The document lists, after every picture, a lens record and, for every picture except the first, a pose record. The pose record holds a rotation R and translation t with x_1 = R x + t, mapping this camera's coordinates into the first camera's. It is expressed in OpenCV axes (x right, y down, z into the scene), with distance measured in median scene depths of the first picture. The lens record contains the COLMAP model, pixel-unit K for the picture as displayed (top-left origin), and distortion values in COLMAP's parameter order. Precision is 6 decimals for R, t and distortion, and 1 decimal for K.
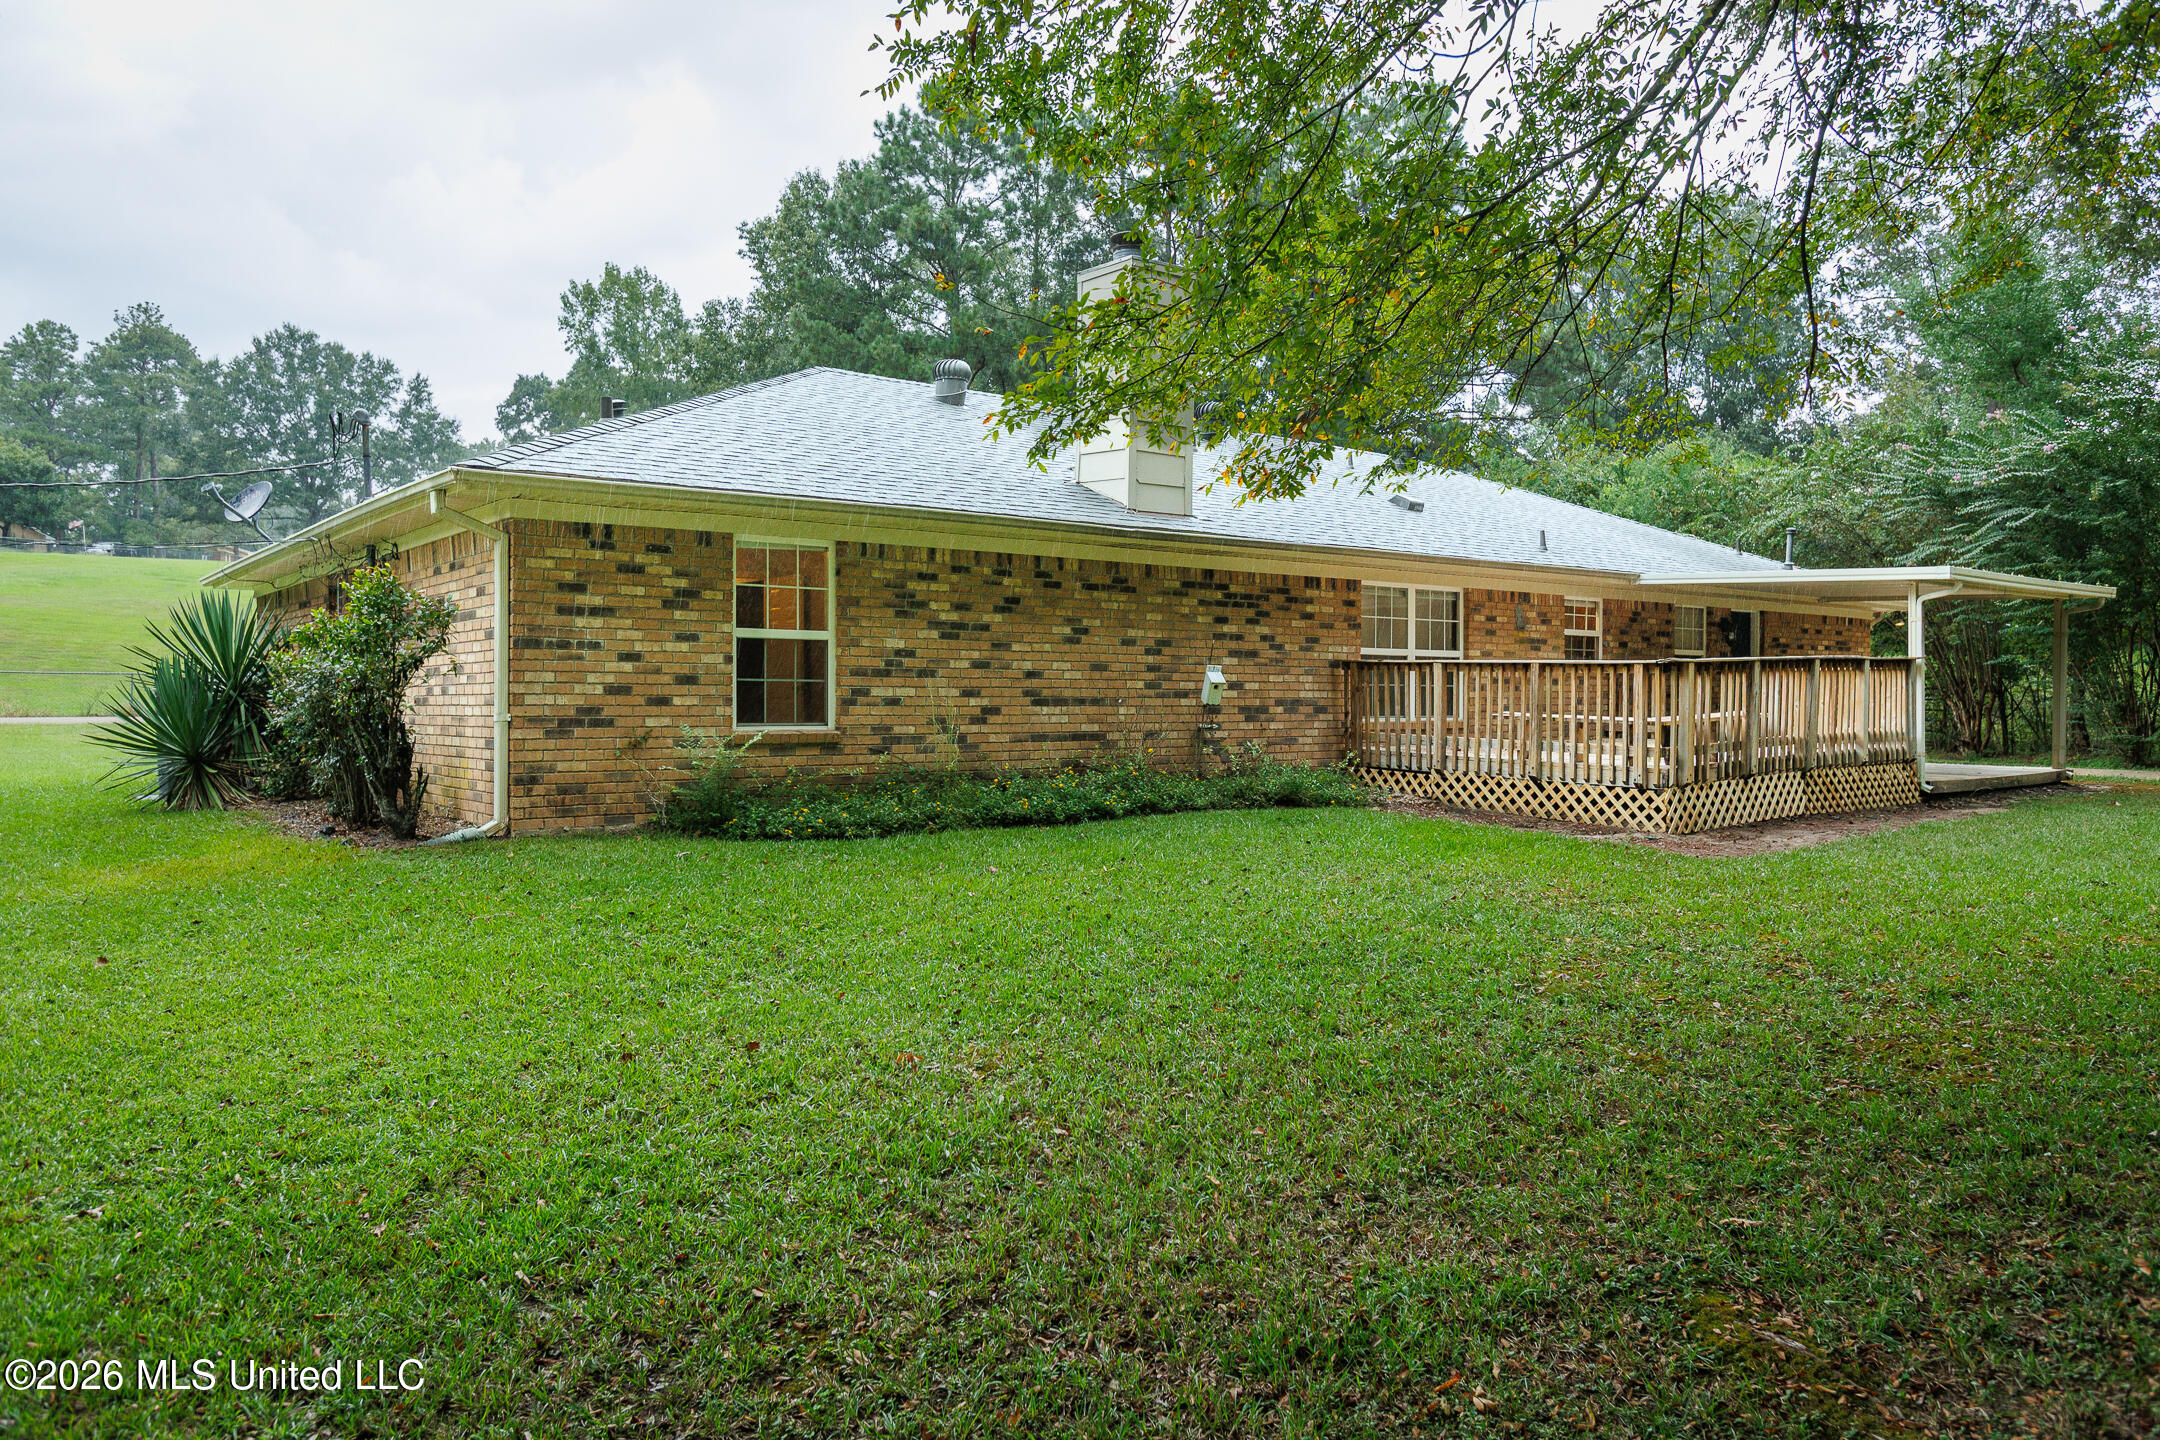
lens RADIAL K [[1517.0, 0, 1080.0], [0, 1517.0, 720.0], [0, 0, 1]] dist [0.002475, 0.004533]
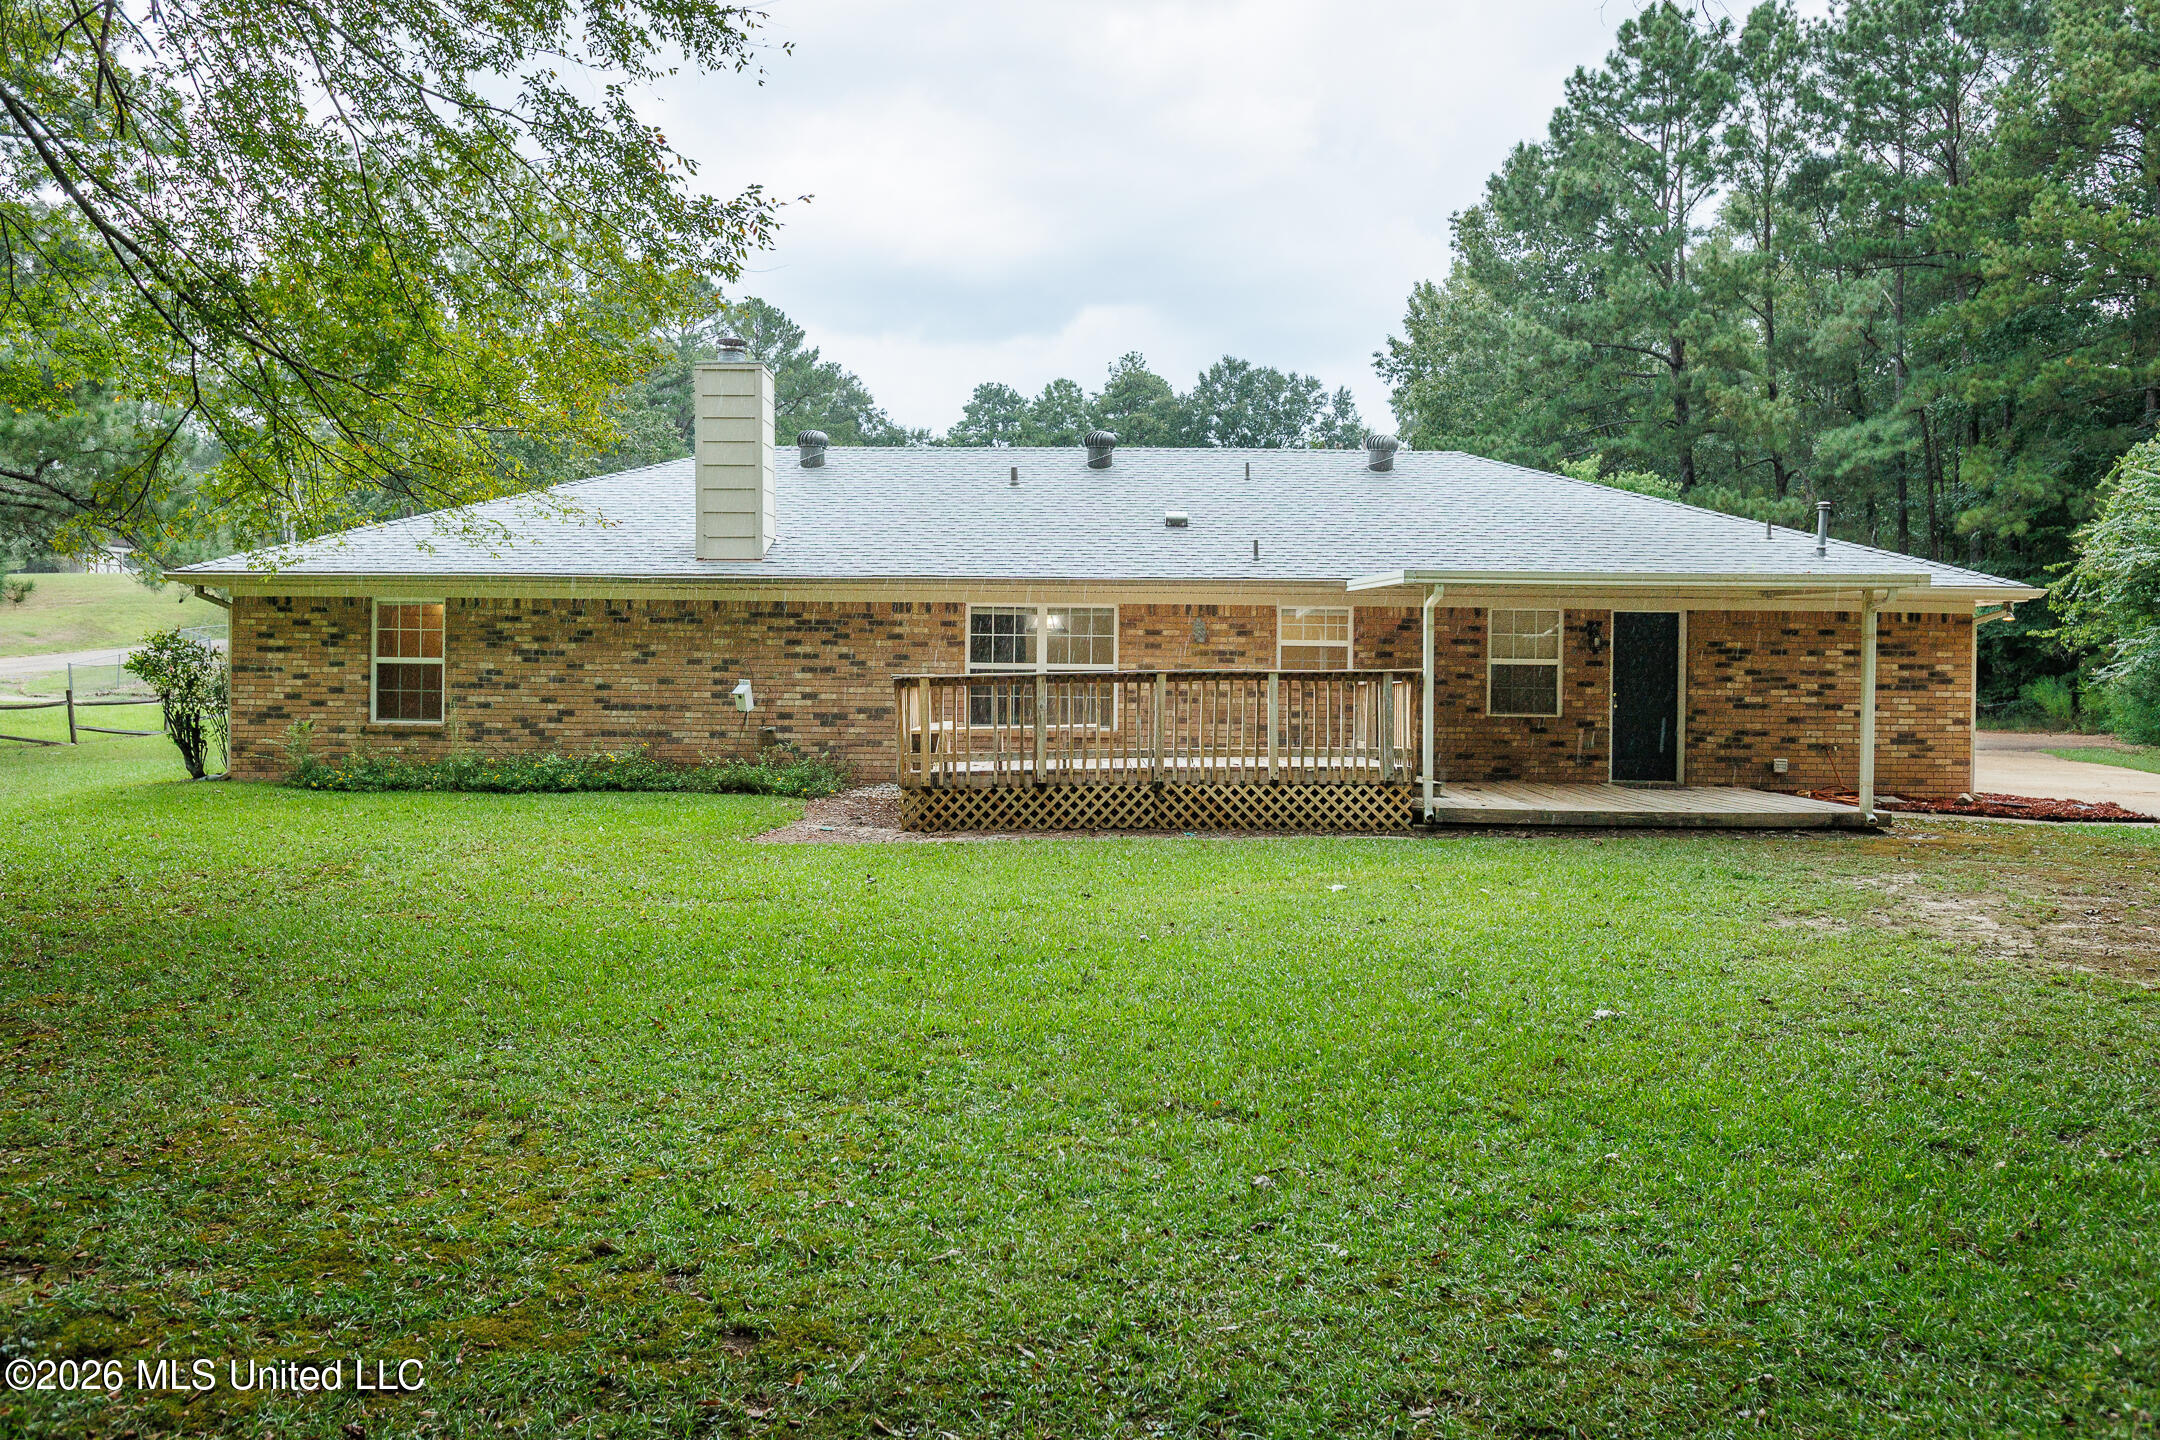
lens RADIAL K [[1678.1, 0, 1080.0], [0, 1678.1, 720.0], [0, 0, 1]] dist [0.008614, 0.004535]
pose [[0.762536, 0.016118, -0.646745, 1.247044], [-0.018751, 0.999820, 0.002810, -0.012419], [0.646674, 0.009985, 0.762701, 0.128236]]
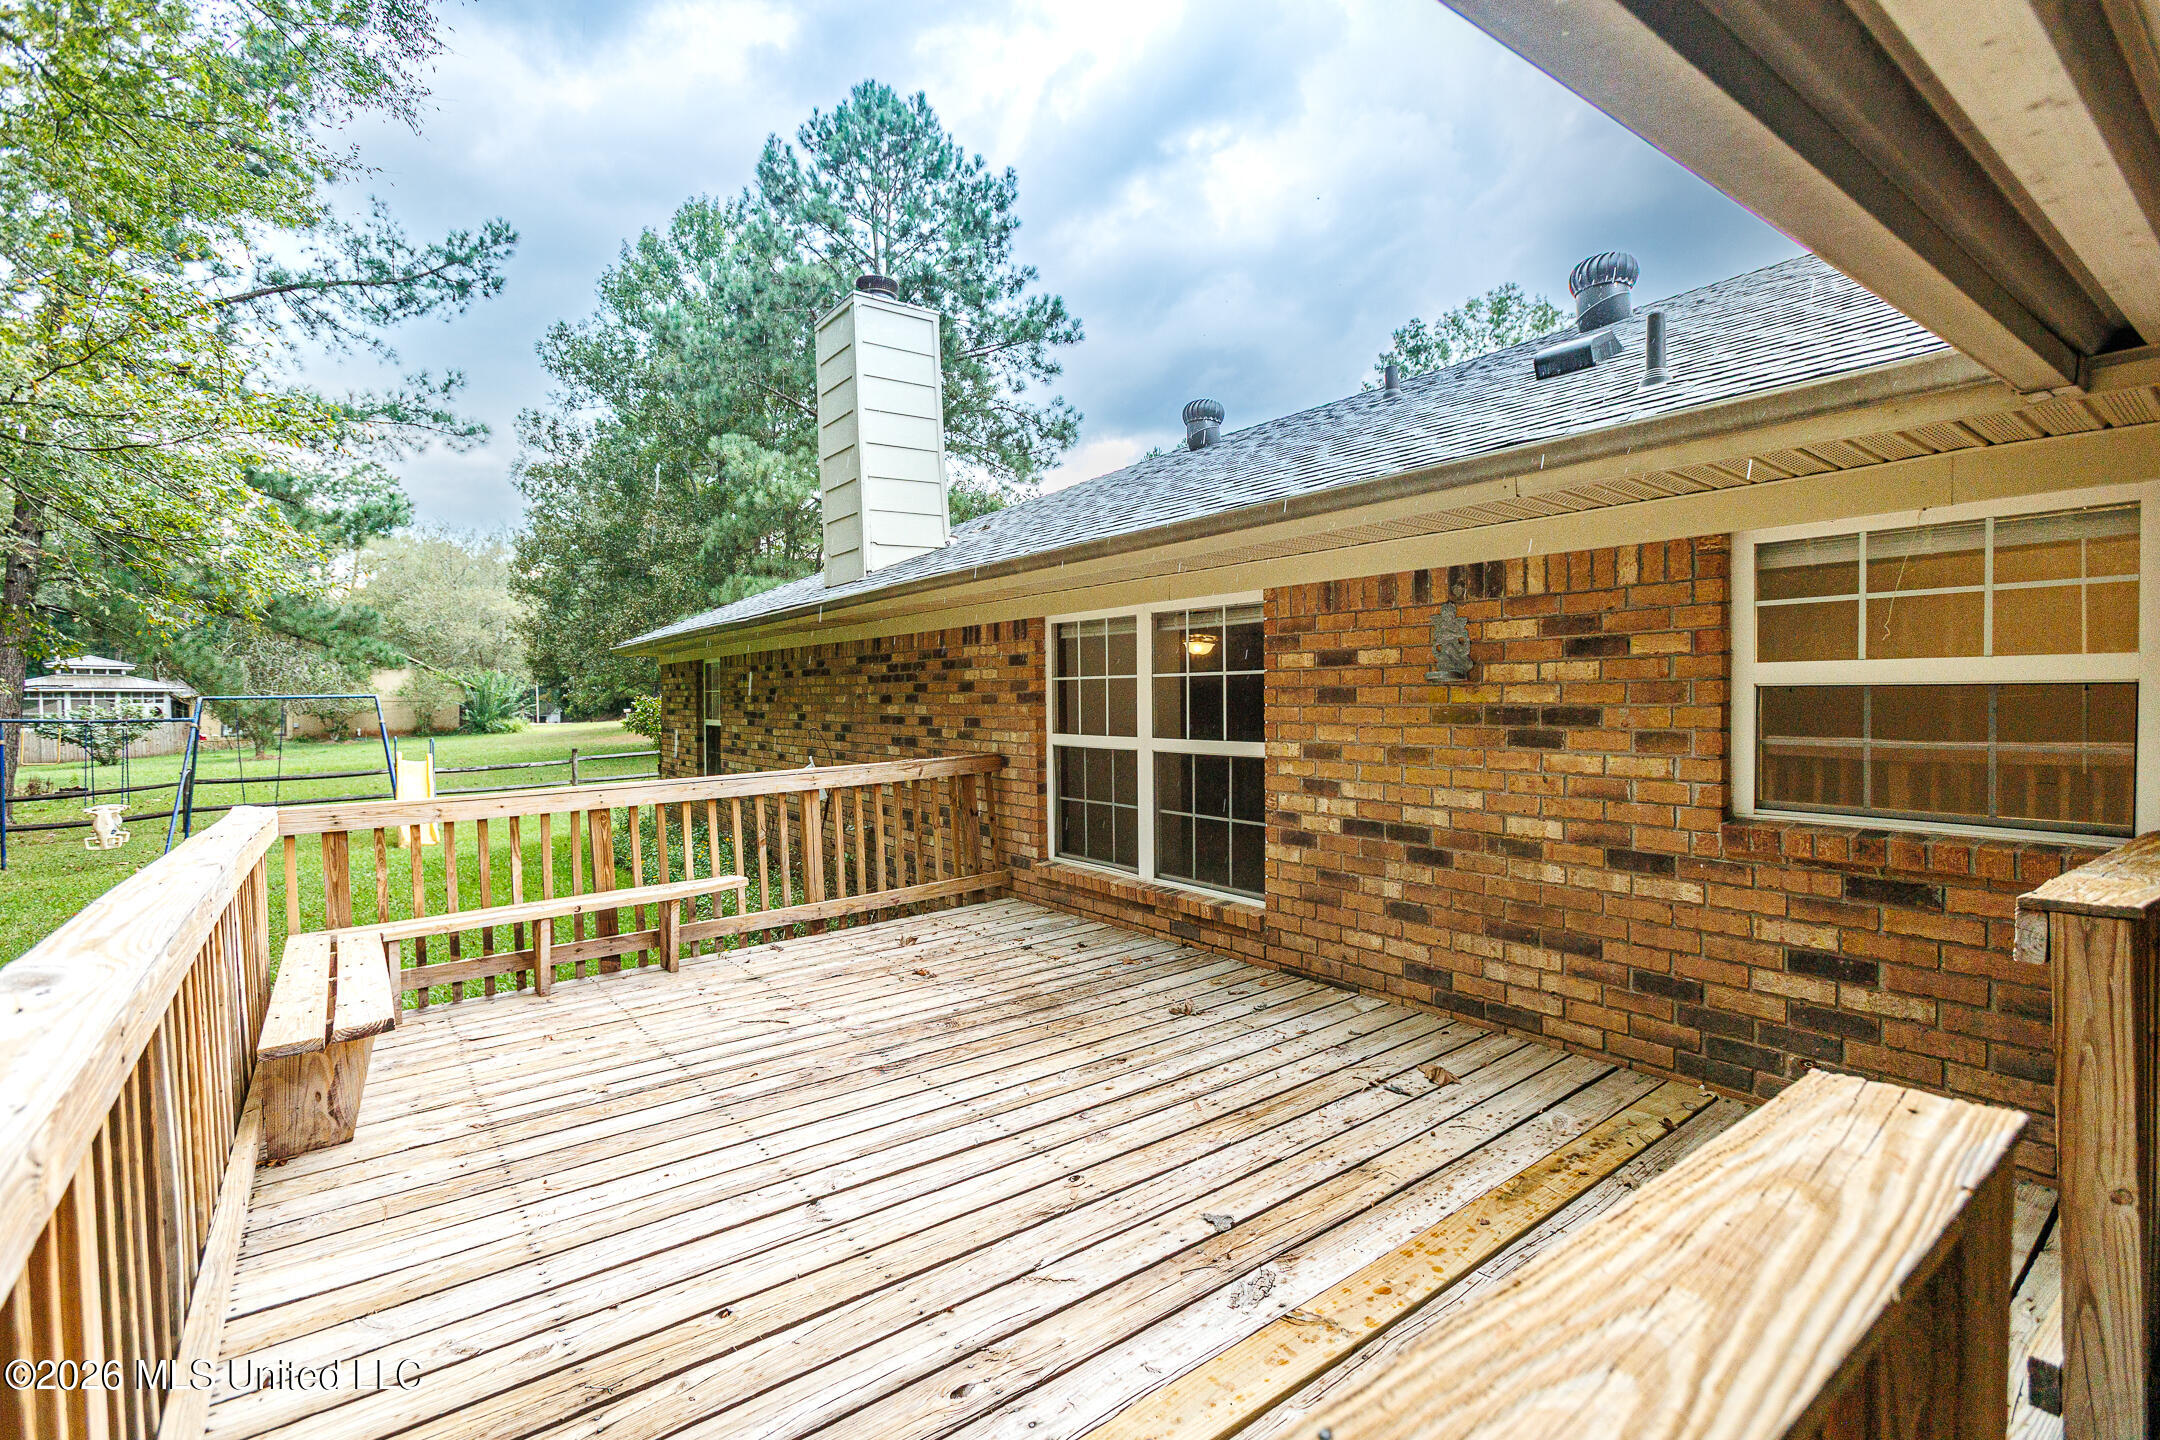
lens RADIAL K [[964.6, 0, 1080.0], [0, 964.6, 720.0], [0, 0, 1]] dist [-0.002128, -0.000482]
pose [[-0.016047, 0.027988, -0.999479, 0.654799], [0.001859, 0.999607, 0.027961, -0.075016], [0.999870, -0.001410, -0.016093, 1.209234]]
